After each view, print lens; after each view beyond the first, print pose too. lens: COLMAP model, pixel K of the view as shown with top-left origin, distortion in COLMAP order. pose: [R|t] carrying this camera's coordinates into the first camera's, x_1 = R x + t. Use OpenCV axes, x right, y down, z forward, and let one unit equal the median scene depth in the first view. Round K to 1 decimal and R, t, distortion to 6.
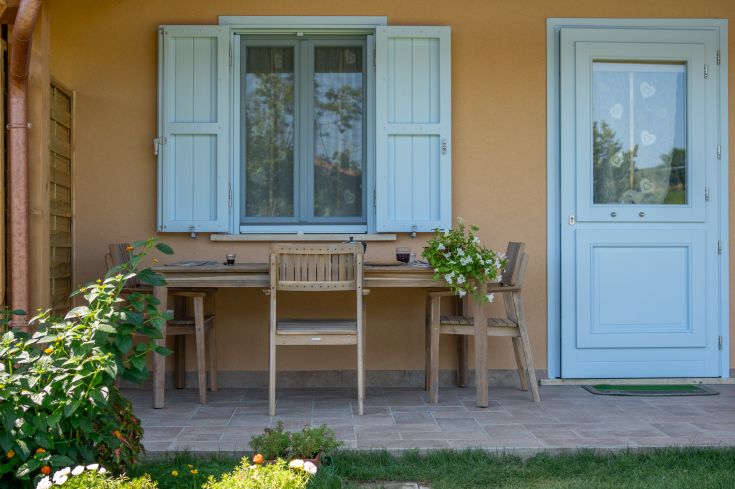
lens RADIAL K [[1128.9, 0, 367.5], [0, 1128.9, 244.5], [0, 0, 1]] dist [0.013368, 0.014366]
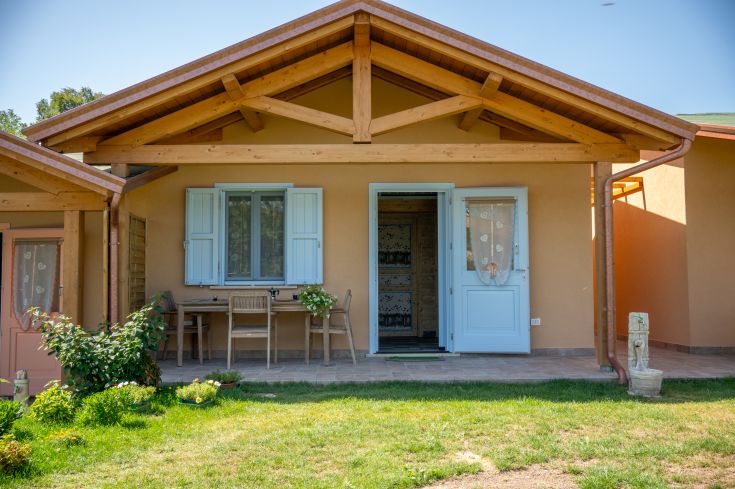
lens RADIAL K [[746.8, 0, 367.5], [0, 746.8, 244.5], [0, 0, 1]] dist [-0.011505, 0.123830]
pose [[0.999838, -0.003823, -0.017580, 0.202646], [0.003113, 0.999186, -0.040226, -0.032351], [0.017720, 0.040164, 0.999036, -0.447062]]
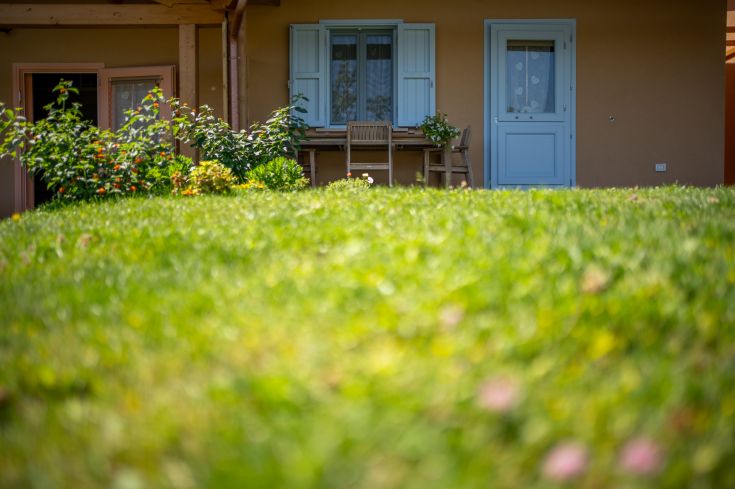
lens RADIAL K [[746.8, 0, 367.5], [0, 746.8, 244.5], [0, 0, 1]] dist [-0.011505, 0.123830]
pose [[0.999442, -0.001610, -0.033361, -0.002670], [0.002319, 0.999773, 0.021202, 0.187498], [0.033319, -0.021268, 0.999218, -0.367319]]
